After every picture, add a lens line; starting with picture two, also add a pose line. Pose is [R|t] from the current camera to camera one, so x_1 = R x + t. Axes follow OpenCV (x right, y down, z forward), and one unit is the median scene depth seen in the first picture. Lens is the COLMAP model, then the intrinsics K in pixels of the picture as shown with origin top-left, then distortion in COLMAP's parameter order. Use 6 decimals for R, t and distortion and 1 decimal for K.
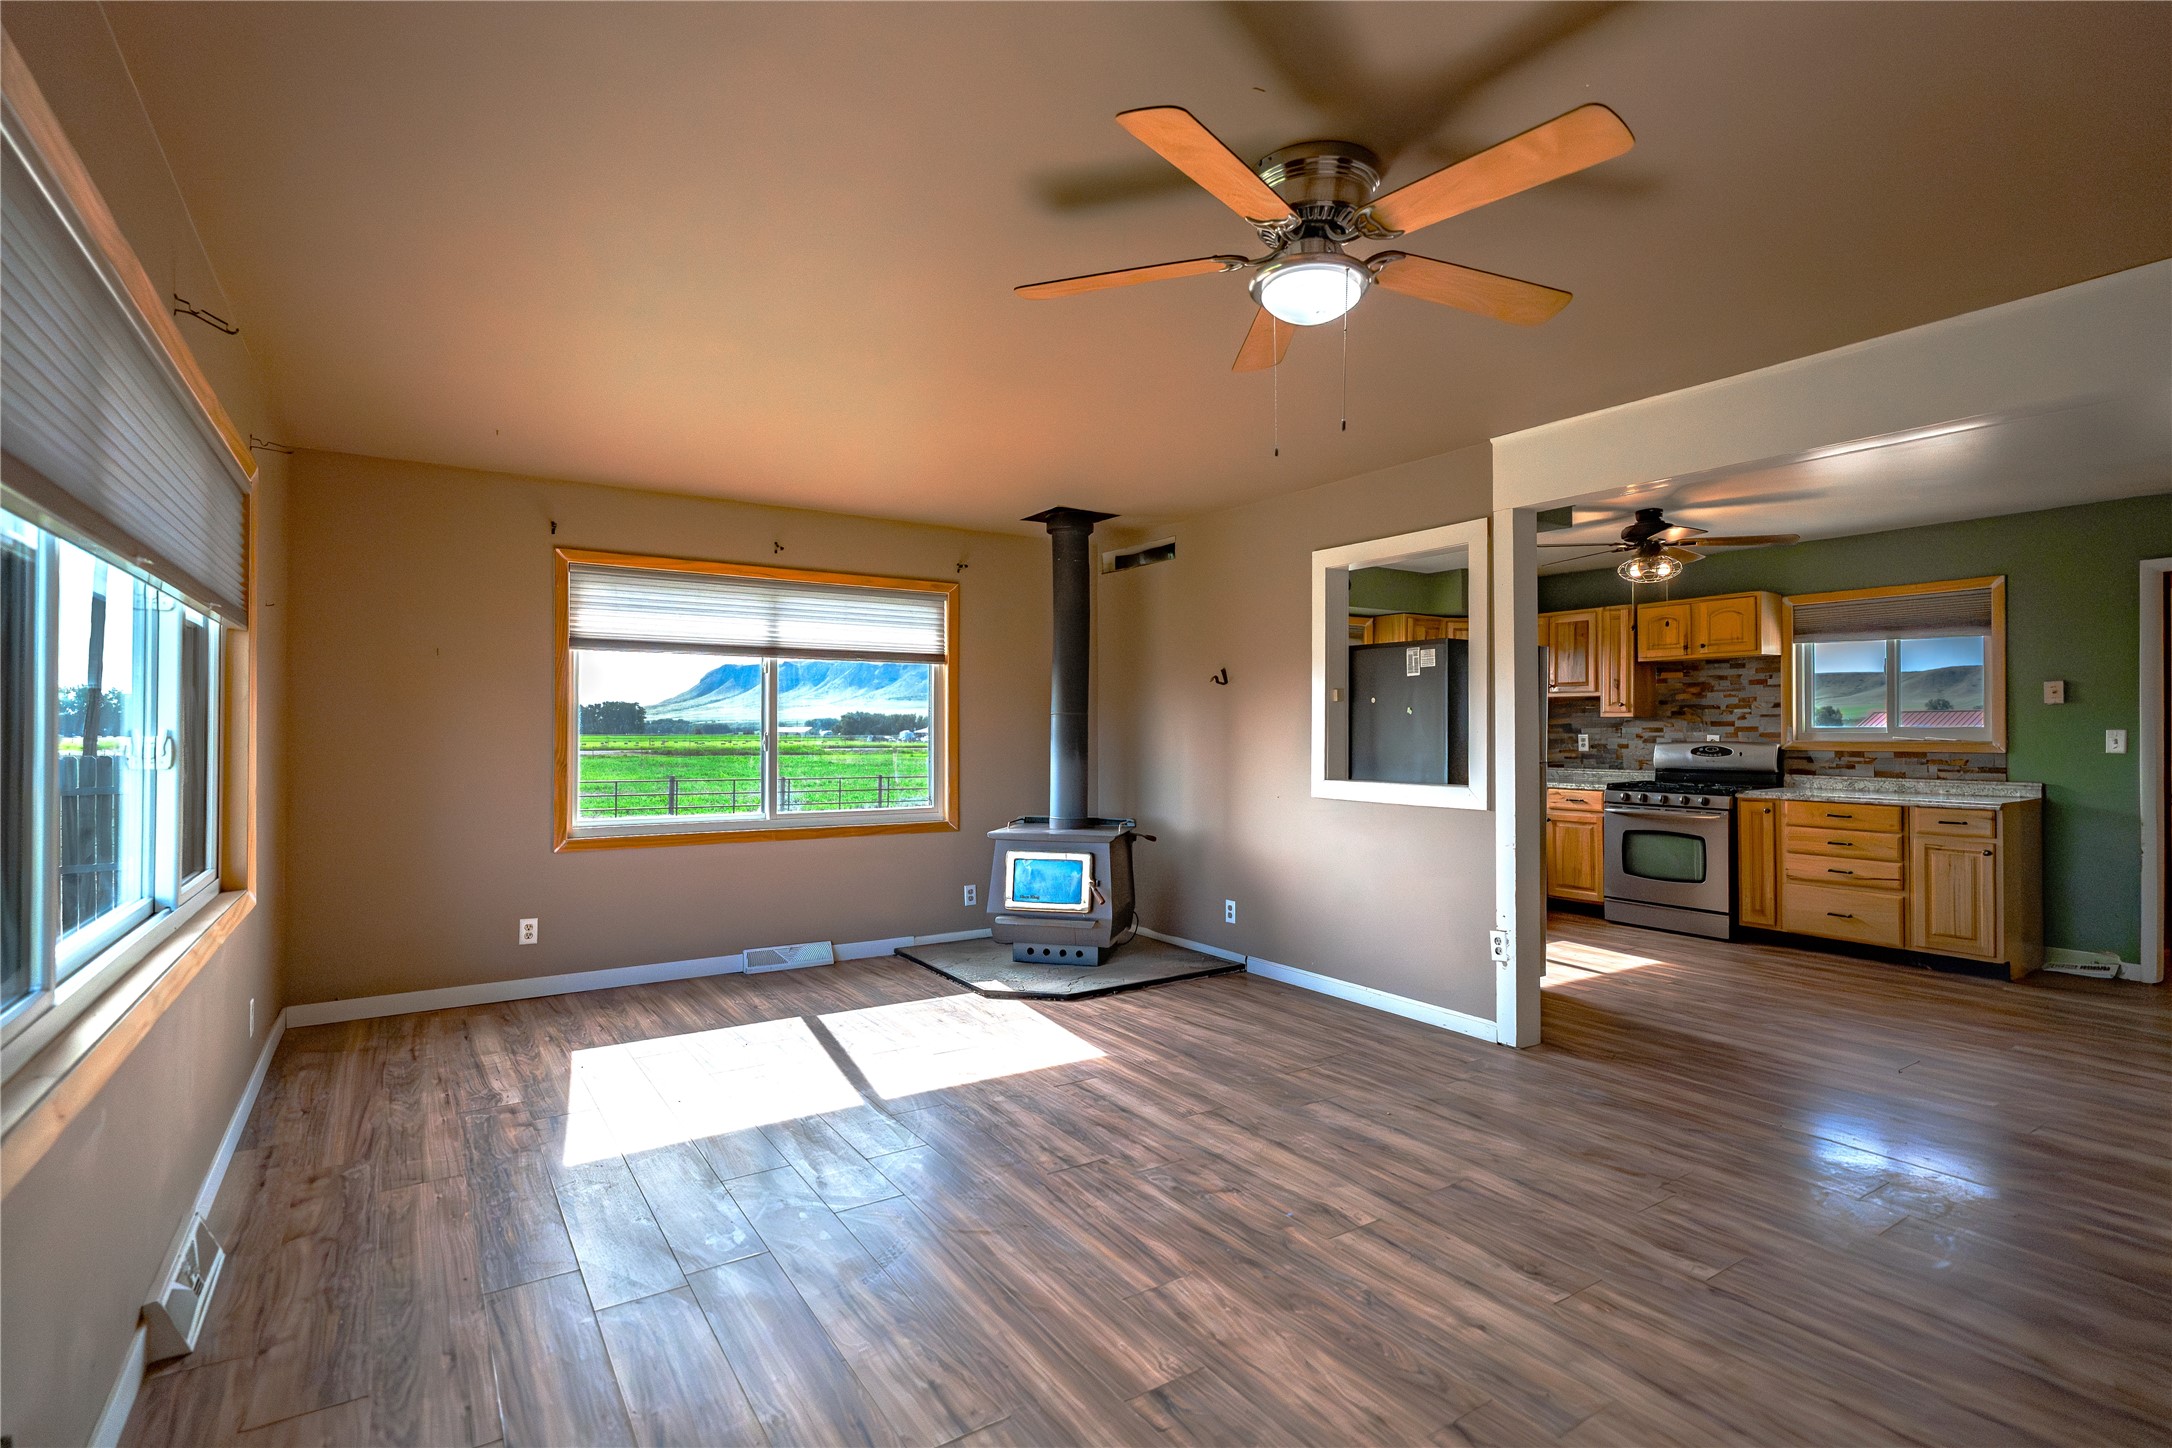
lens RADIAL K [[1020.3, 0, 1105.1], [0, 1020.3, 718.0], [0, 0, 1]] dist [-0.002753, -0.000367]
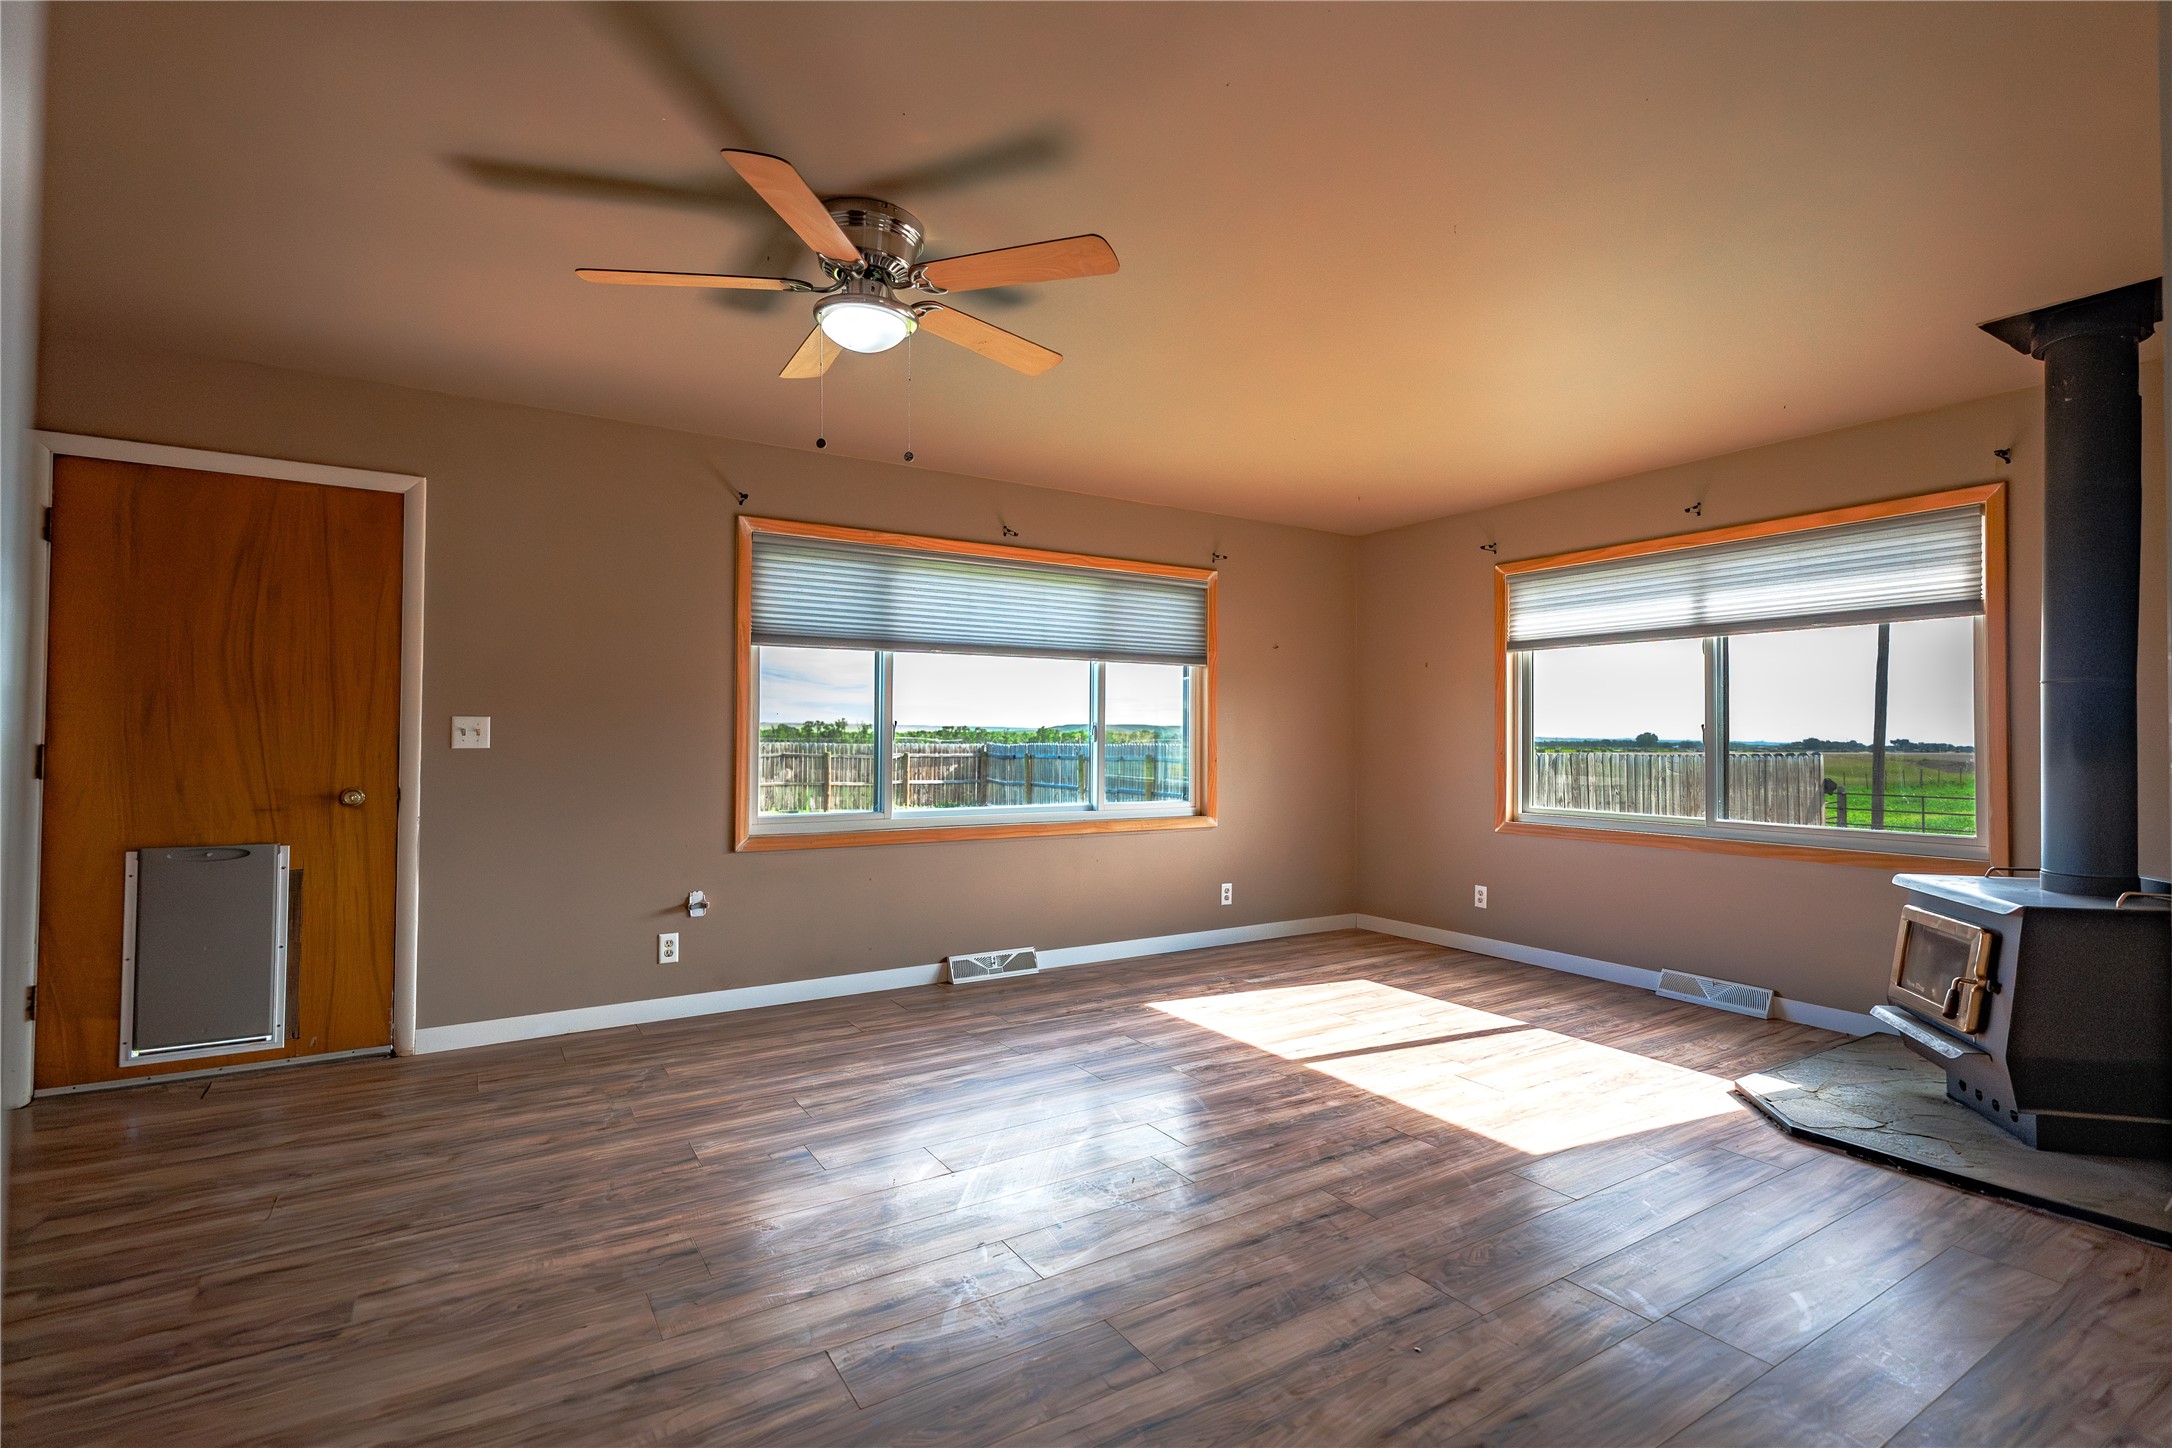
lens RADIAL K [[1020.3, 0, 1105.1], [0, 1020.3, 718.0], [0, 0, 1]] dist [-0.002753, -0.000367]
pose [[-0.021293, -0.024115, -0.999482, 0.806670], [0.007886, 0.999674, -0.024287, 0.038009], [0.999742, -0.008400, -0.021096, 0.775051]]
